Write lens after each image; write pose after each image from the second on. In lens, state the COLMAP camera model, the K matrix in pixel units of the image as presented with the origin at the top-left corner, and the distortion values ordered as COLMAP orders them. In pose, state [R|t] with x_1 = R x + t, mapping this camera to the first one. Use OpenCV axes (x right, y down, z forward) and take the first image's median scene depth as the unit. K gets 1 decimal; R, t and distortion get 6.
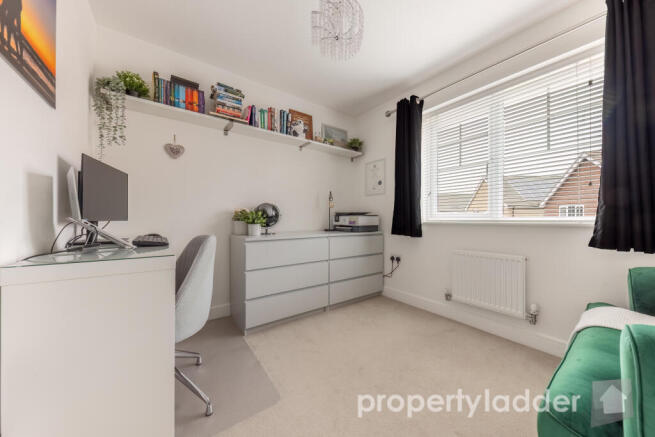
lens RADIAL K [[225.5, 0, 331.3], [0, 225.5, 219.0], [0, 0, 1]] dist [0.009107, -0.001066]
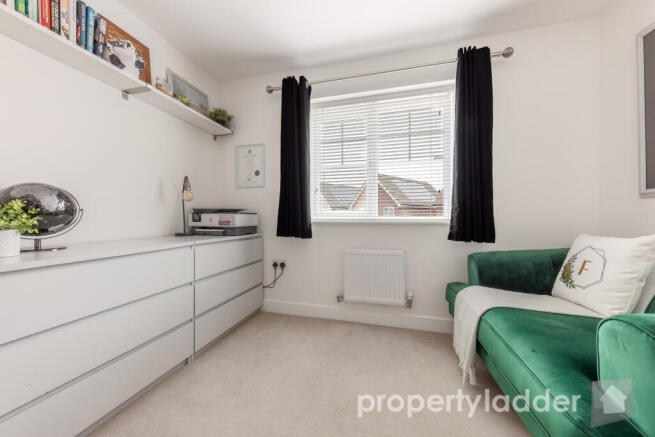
lens RADIAL K [[225.5, 0, 329.3], [0, 225.5, 219.7], [0, 0, 1]] dist [0.009107, -0.001066]
pose [[0.781642, -0.004669, 0.623710, -0.104936], [-0.001215, 0.999959, 0.009007, -0.001301], [-0.623727, -0.007798, 0.781604, 0.248779]]
